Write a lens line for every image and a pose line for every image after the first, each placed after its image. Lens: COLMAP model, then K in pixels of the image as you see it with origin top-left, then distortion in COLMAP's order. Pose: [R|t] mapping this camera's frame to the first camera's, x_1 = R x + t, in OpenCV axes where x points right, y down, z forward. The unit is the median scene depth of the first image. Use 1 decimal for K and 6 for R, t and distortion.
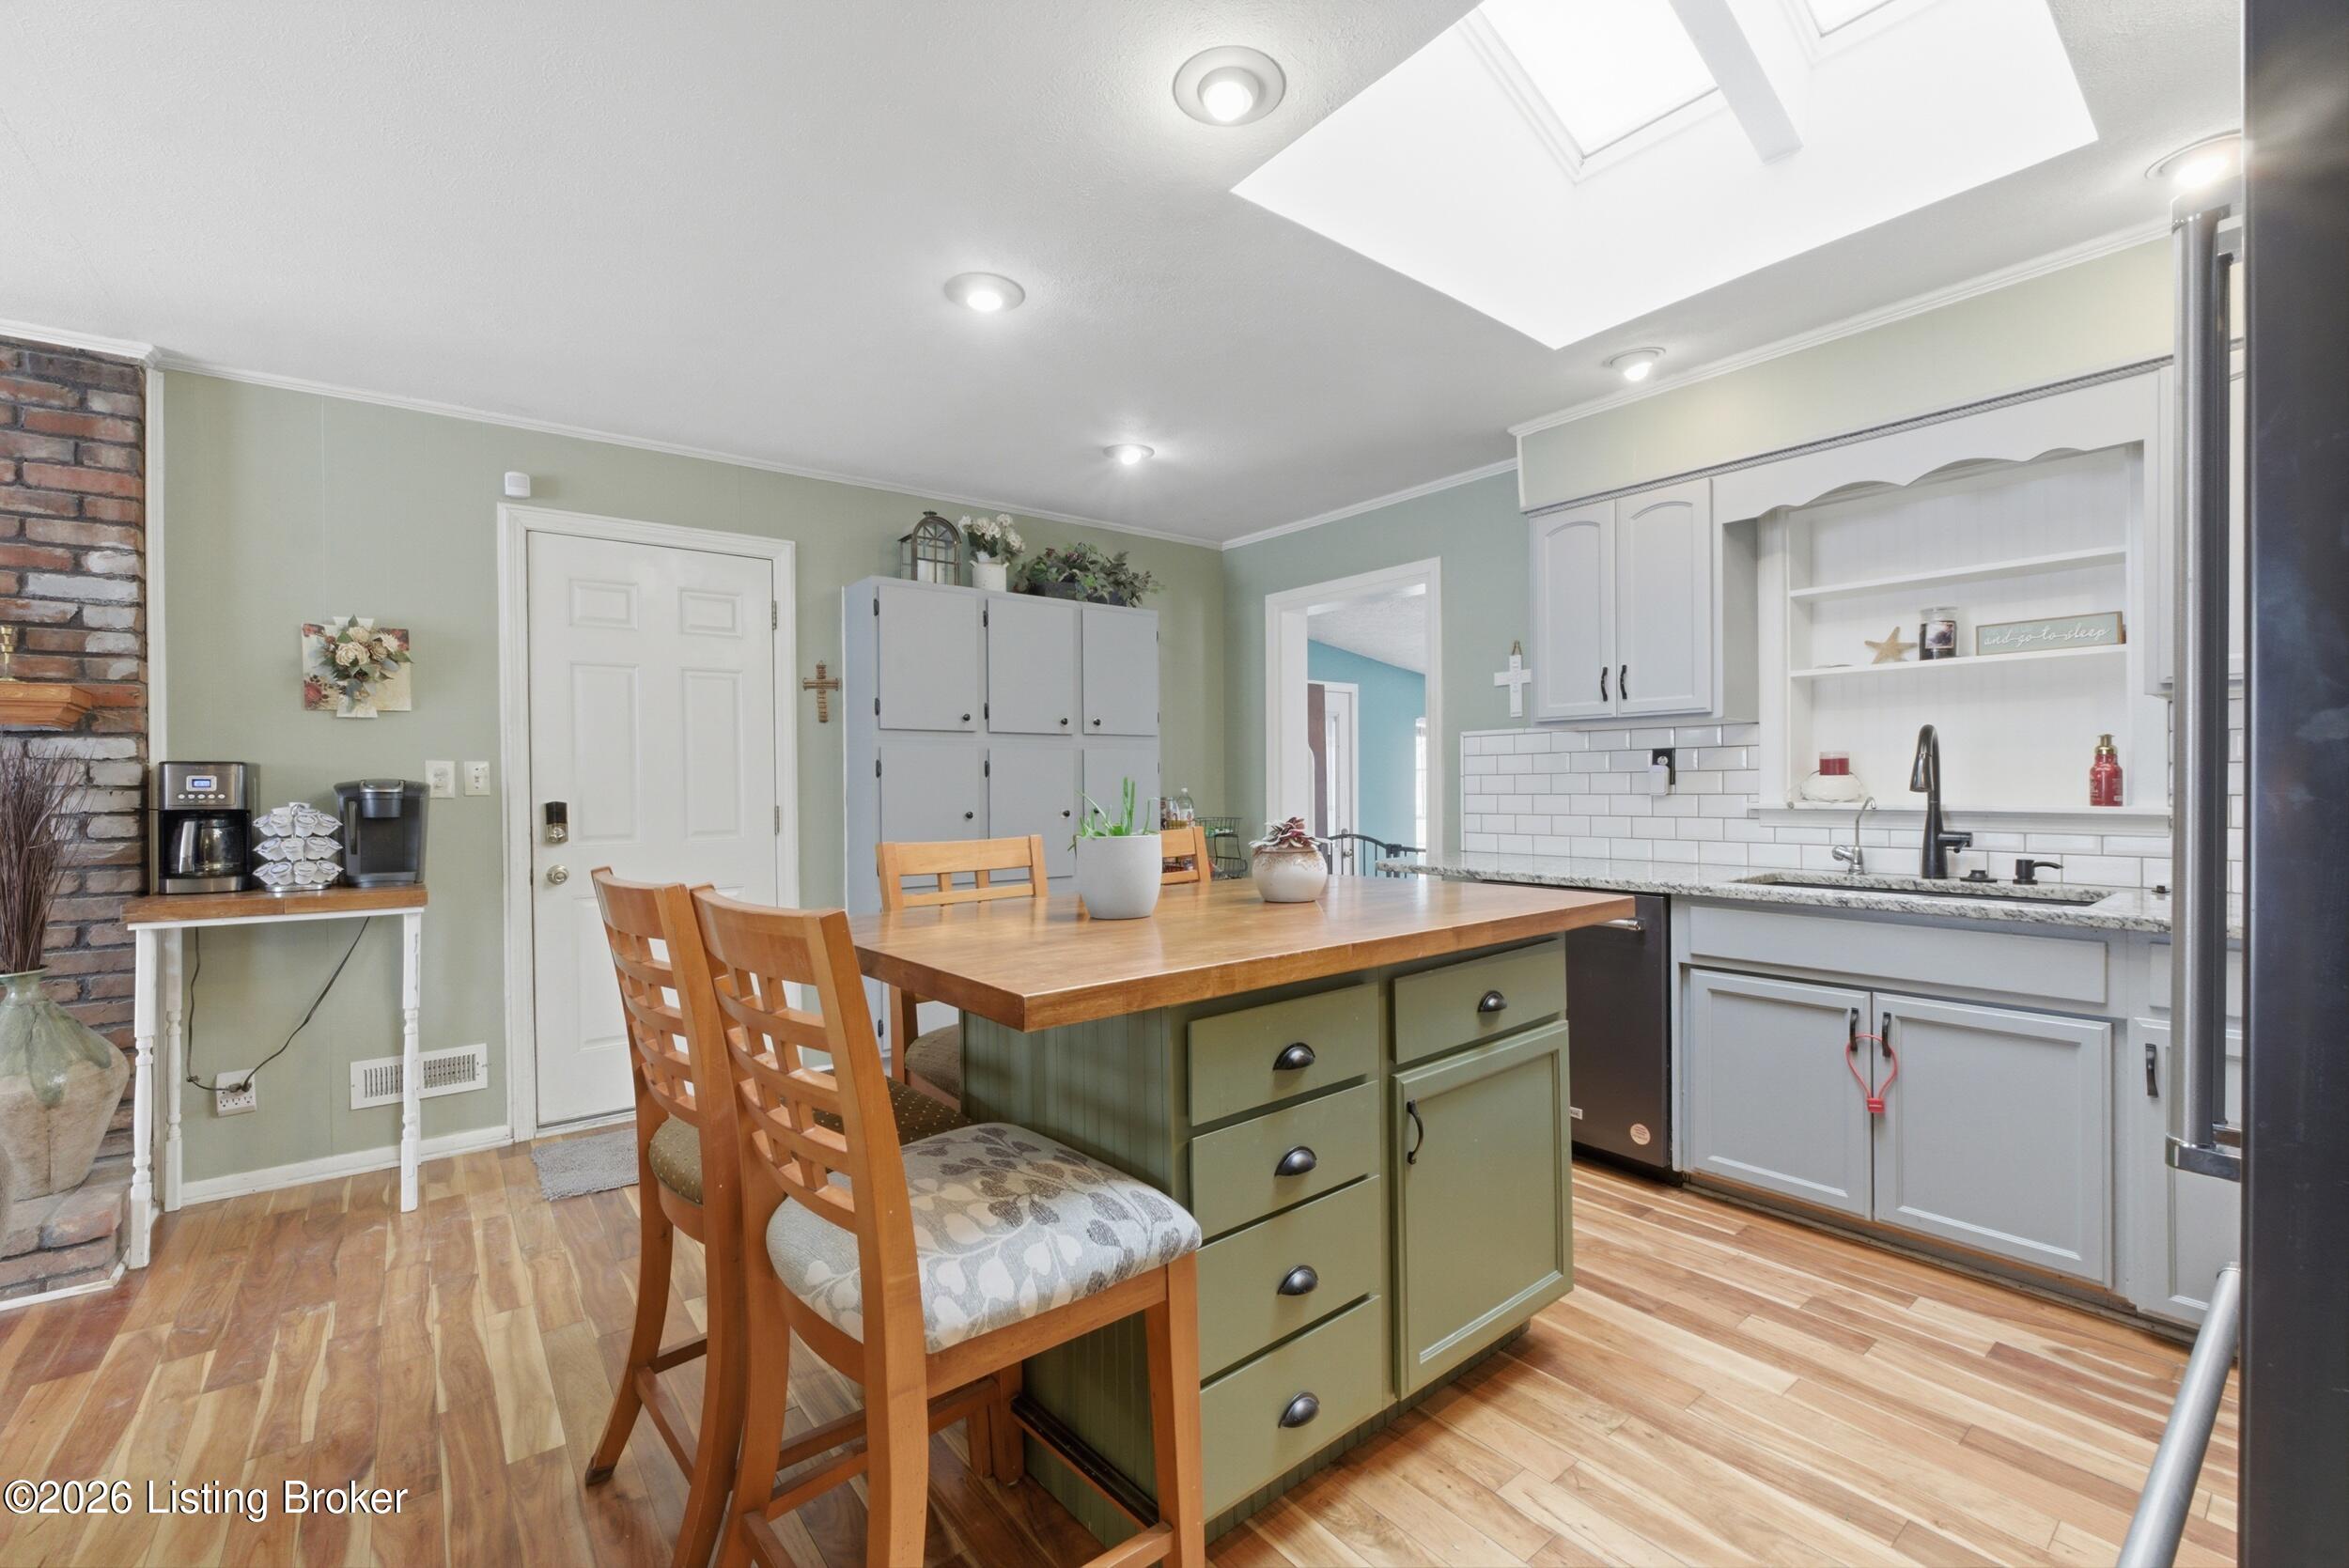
lens RADIAL K [[984.8, 0, 1173.9], [0, 984.8, 788.0], [0, 0, 1]] dist [-0.016360, 0.001774]
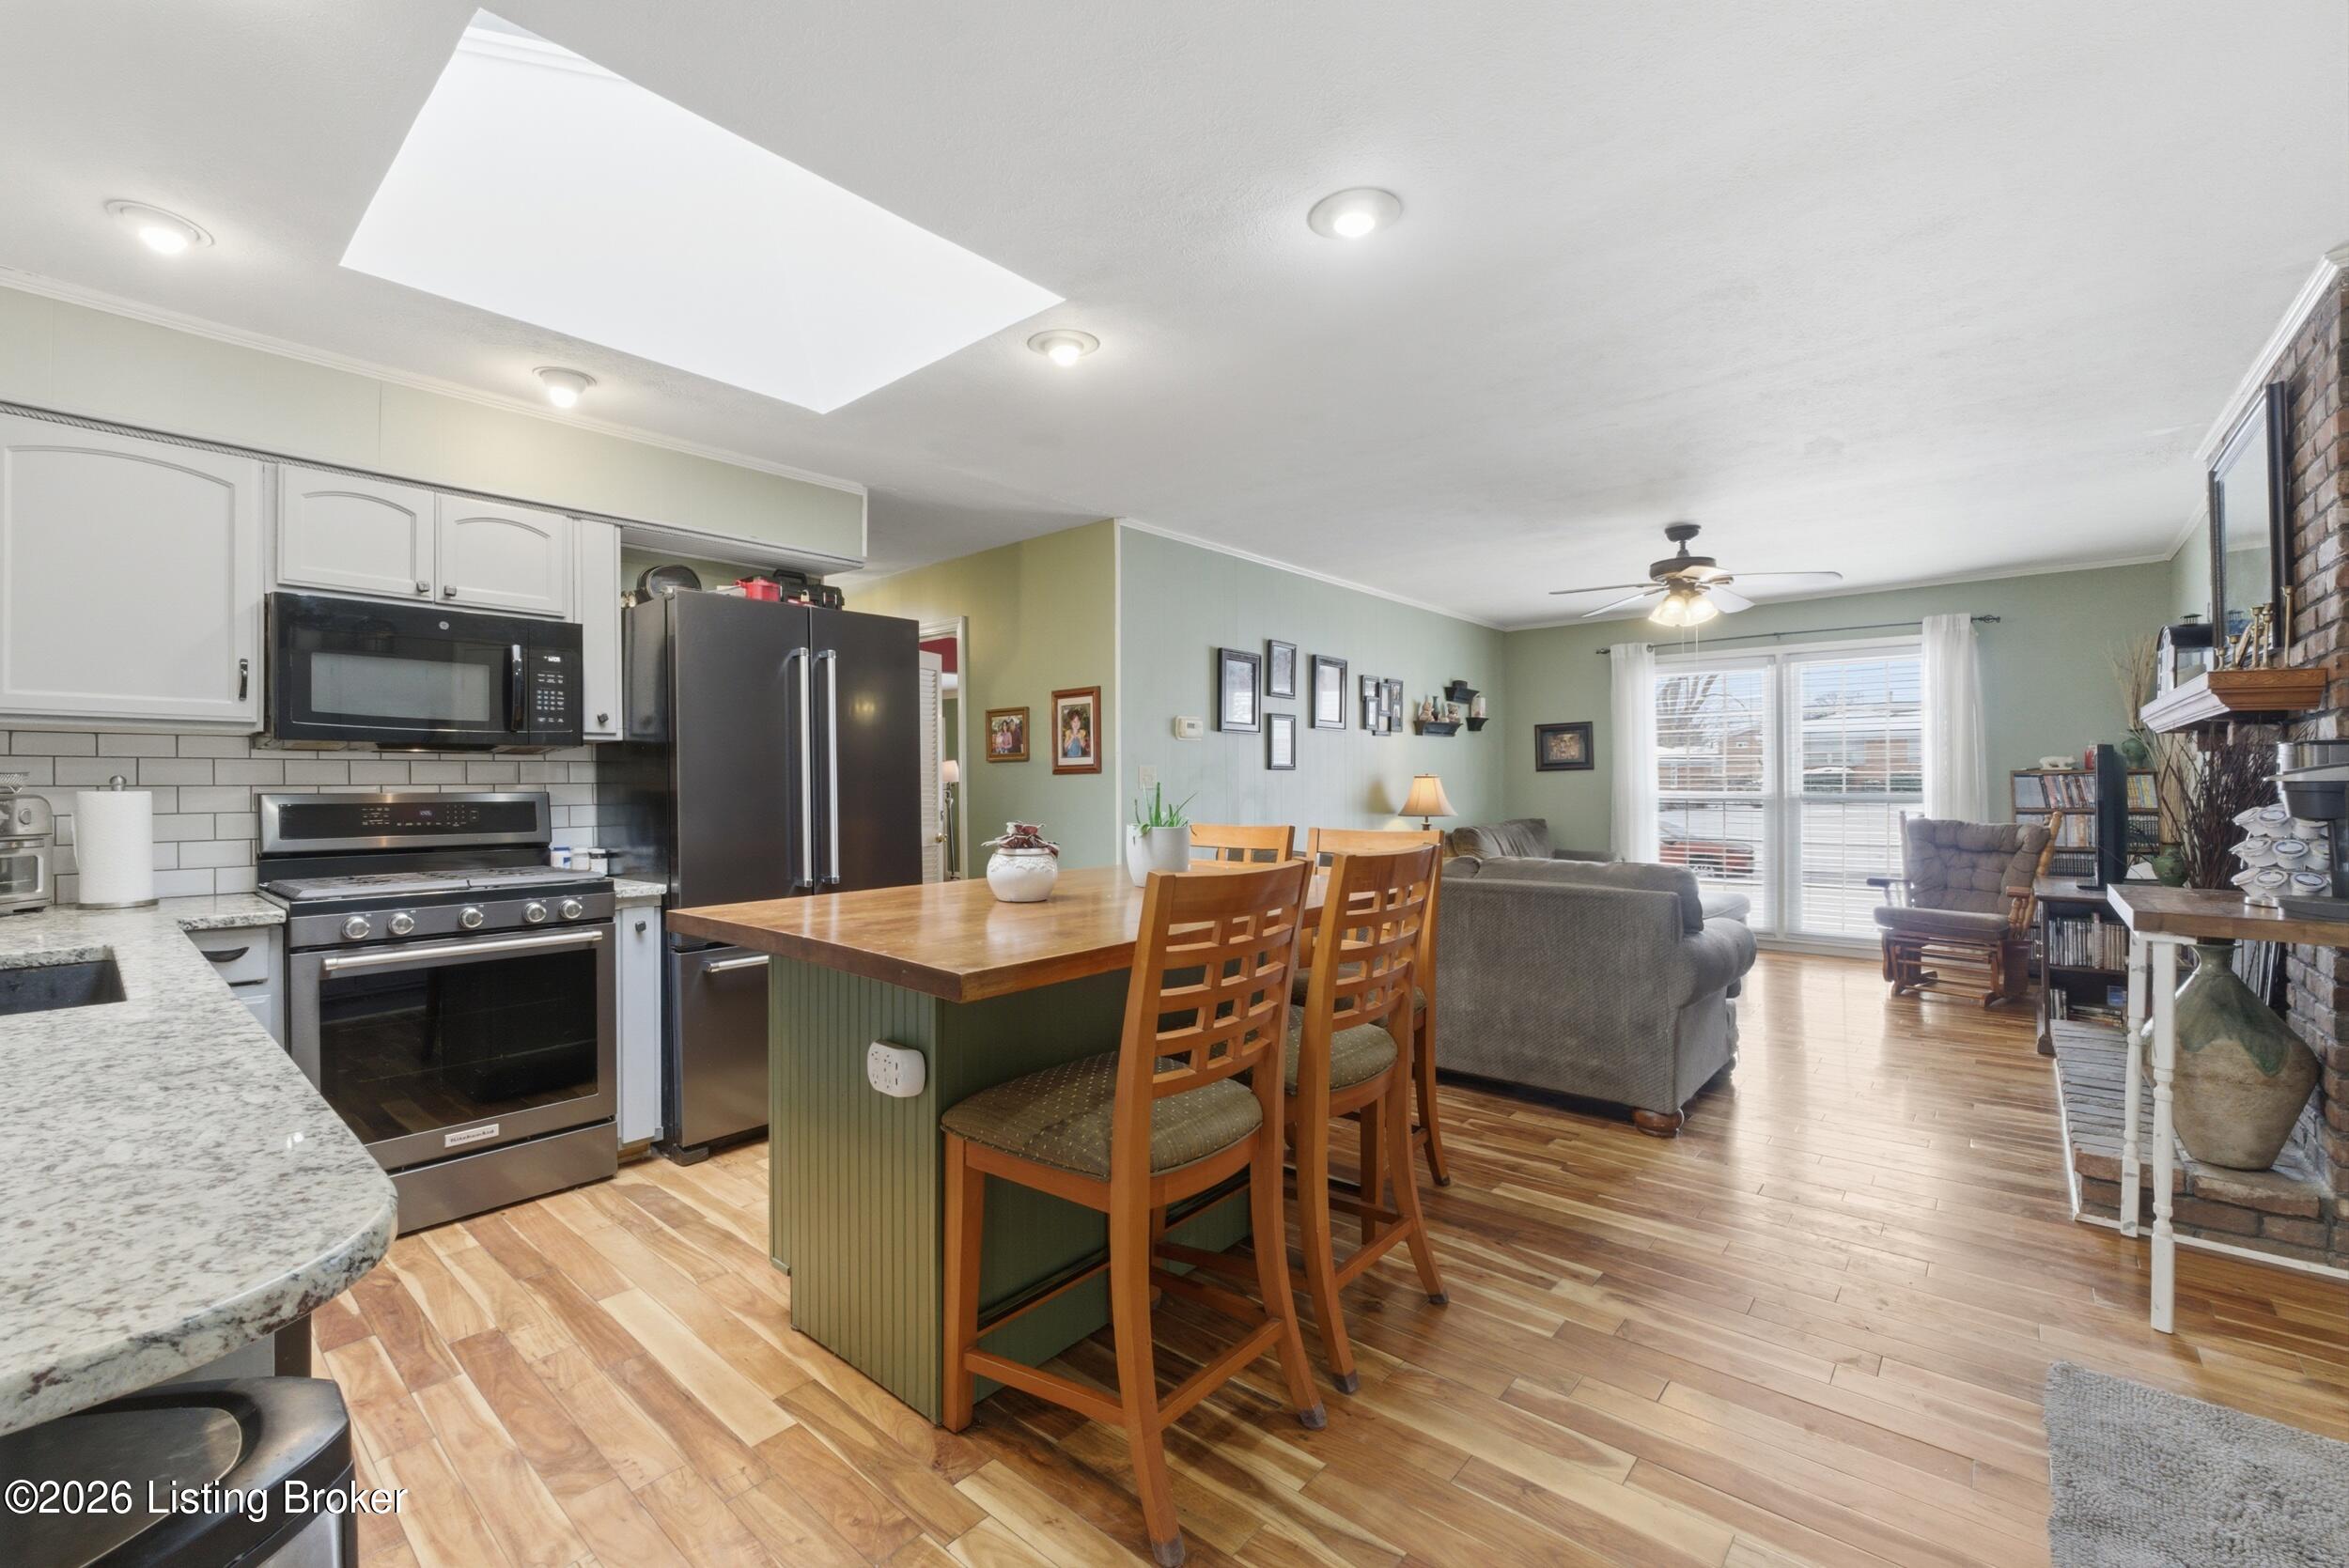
lens RADIAL K [[984.8, 0, 1157.9], [0, 984.8, 780.3], [0, 0, 1]] dist [-0.016360, 0.001774]
pose [[-0.983012, 0.018154, -0.182643, 0.129310], [0.017441, 0.999833, 0.005508, -0.013639], [0.182712, 0.002229, -0.983164, 1.672251]]
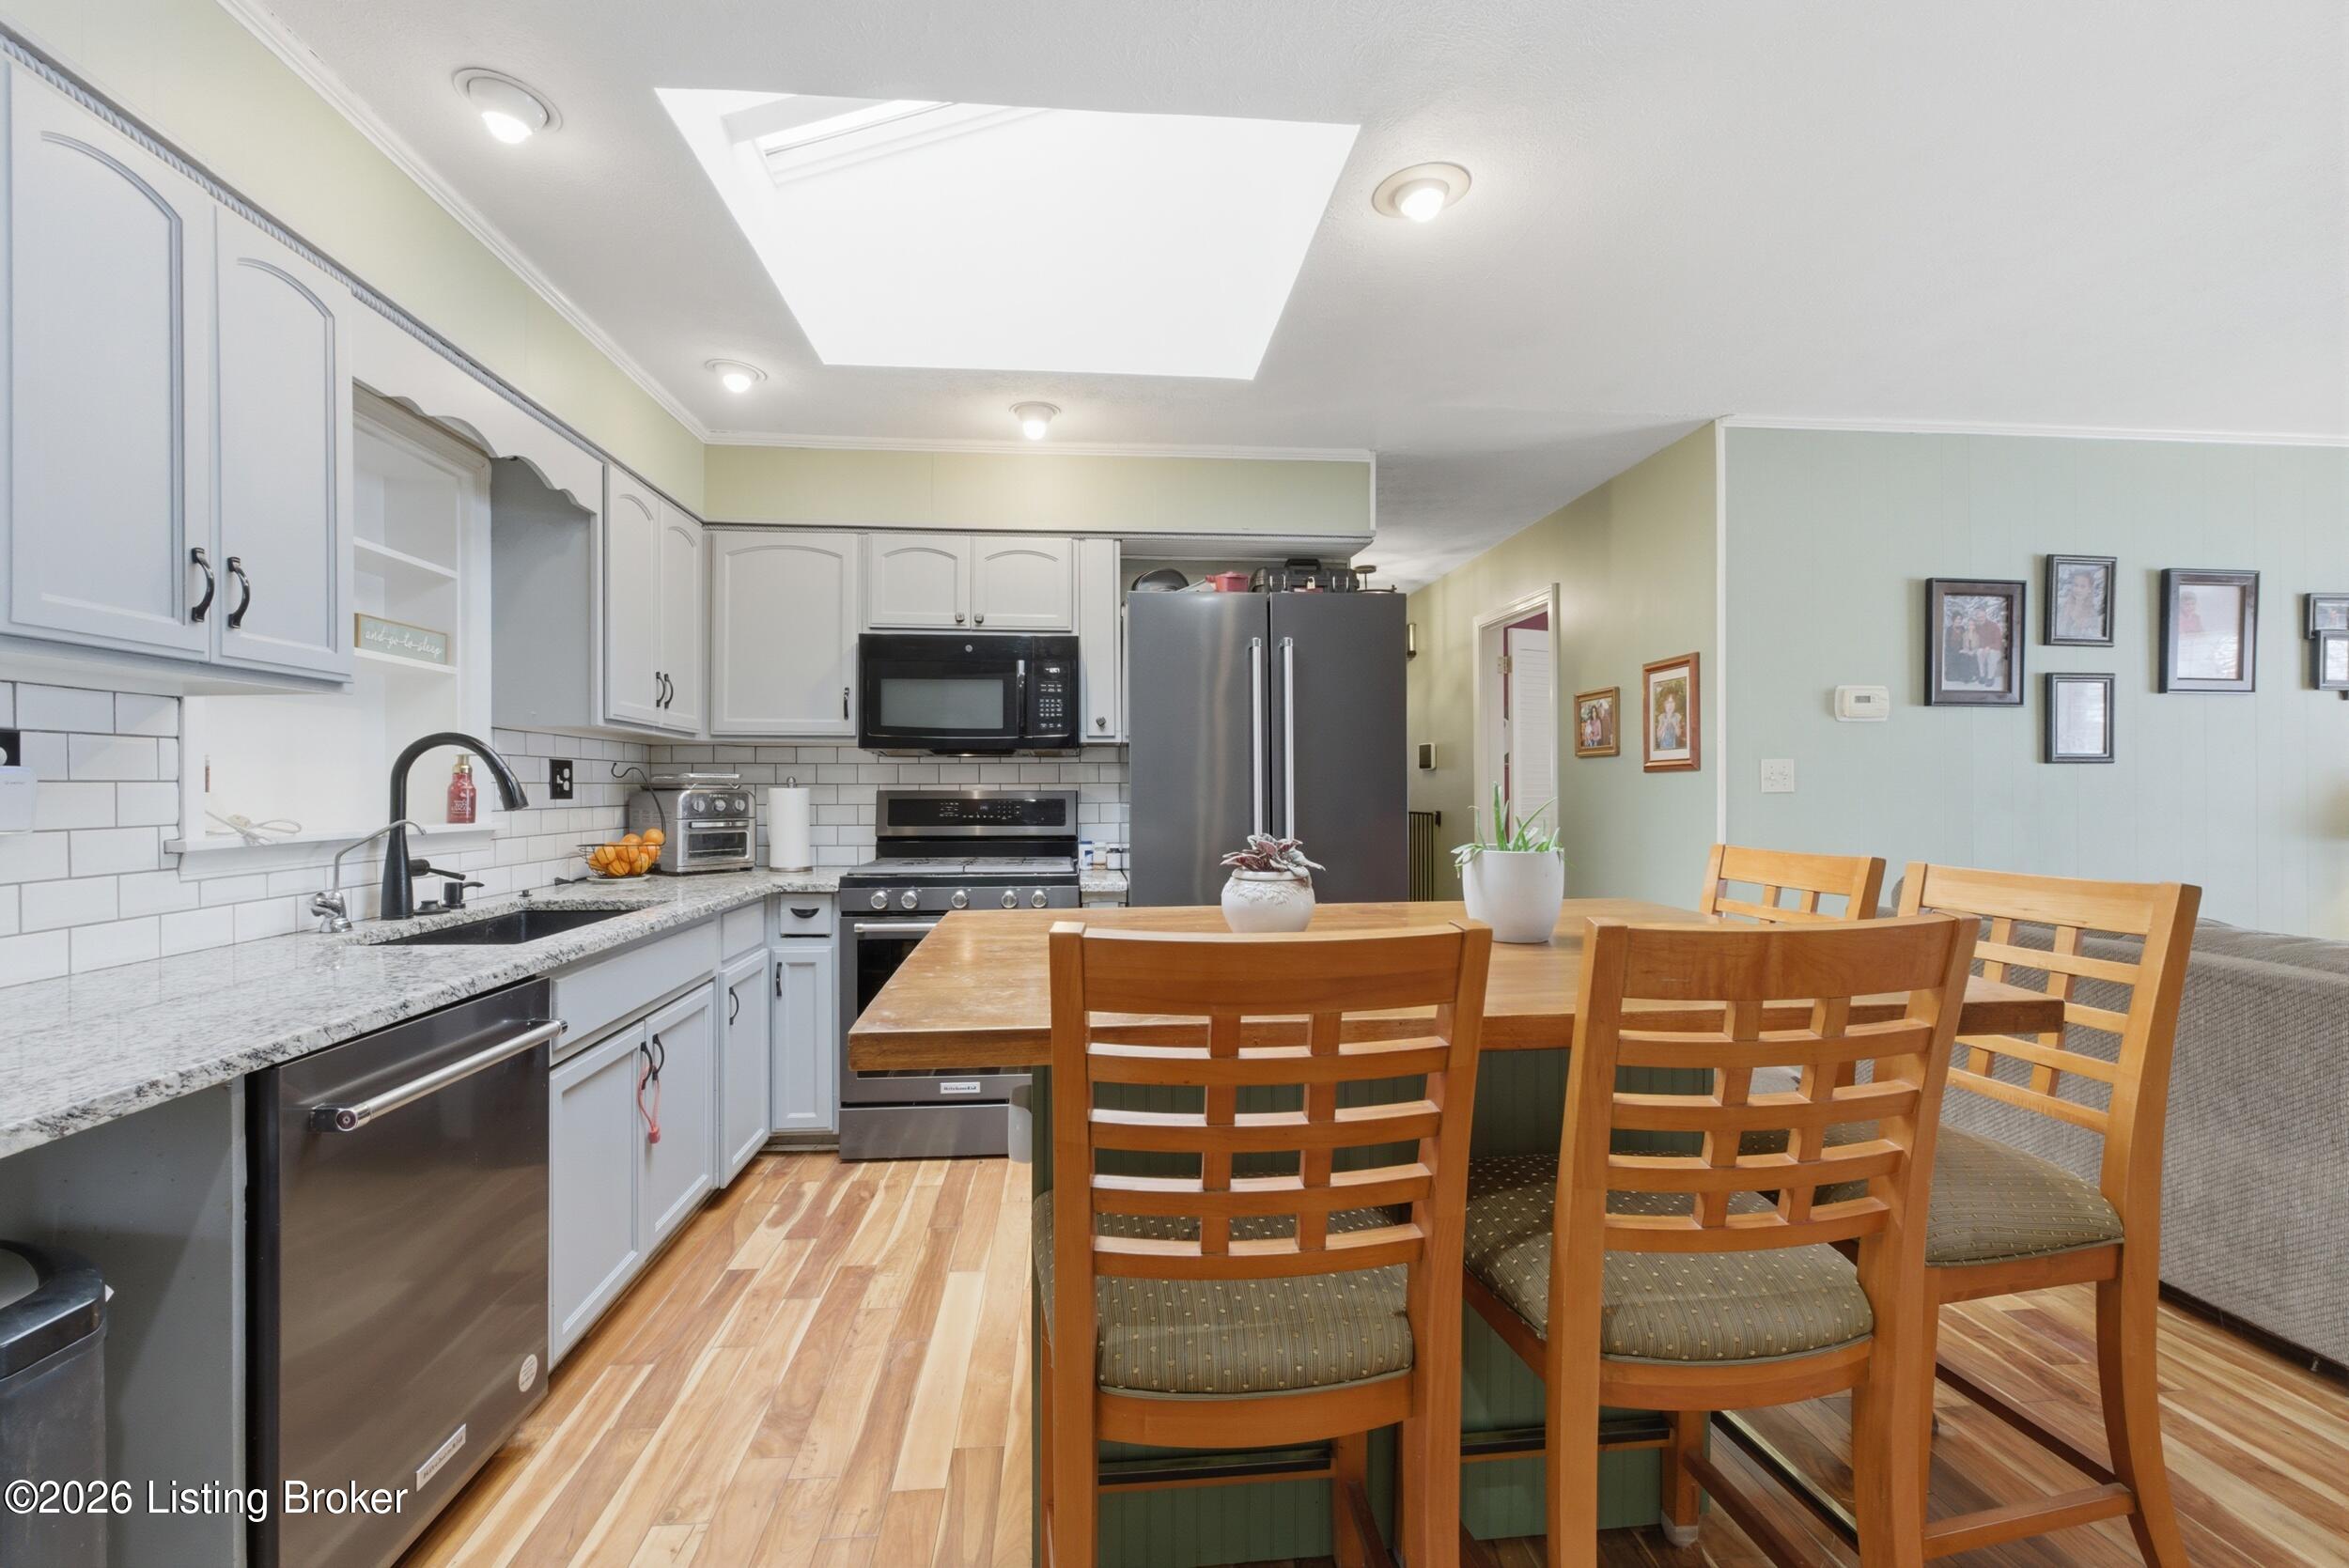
lens RADIAL K [[984.8, 0, 1153.8], [0, 984.8, 780.4], [0, 0, 1]] dist [-0.016360, 0.001774]
pose [[-0.831293, 0.017175, 0.555568, -0.211220], [0.015587, 0.999850, -0.007586, -0.007412], [-0.555615, 0.002354, -0.831436, 1.388653]]
